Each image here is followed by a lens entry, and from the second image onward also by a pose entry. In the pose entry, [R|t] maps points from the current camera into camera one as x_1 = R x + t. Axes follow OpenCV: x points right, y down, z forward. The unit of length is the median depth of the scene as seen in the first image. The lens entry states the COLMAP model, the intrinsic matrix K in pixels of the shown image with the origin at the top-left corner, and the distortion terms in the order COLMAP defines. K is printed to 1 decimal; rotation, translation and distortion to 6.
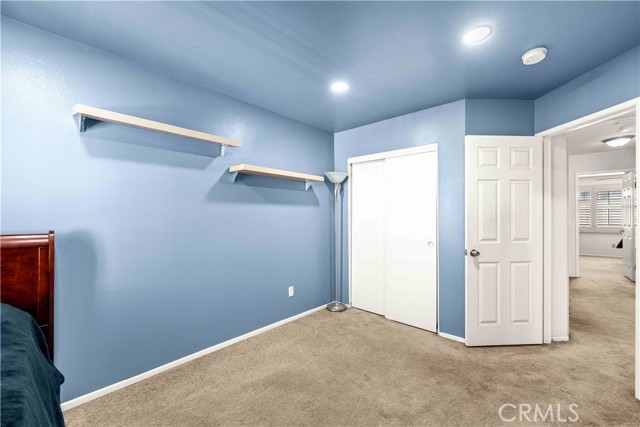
lens RADIAL K [[260.7, 0, 319.7], [0, 260.7, 214.8], [0, 0, 1]] dist [0.000114, -0.002637]
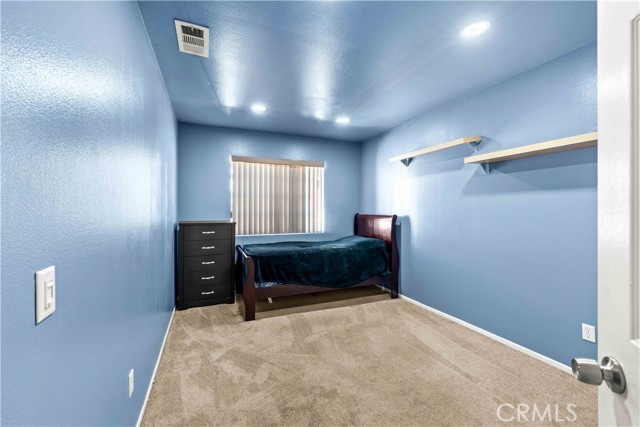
lens RADIAL K [[260.7, 0, 319.9], [0, 260.7, 212.0], [0, 0, 1]] dist [0.000114, -0.002637]
pose [[-0.401860, 0.001514, -0.915700, 0.870599], [-0.001877, 0.999995, 0.002477, 0.021408], [0.915699, 0.002714, -0.401856, 0.855474]]
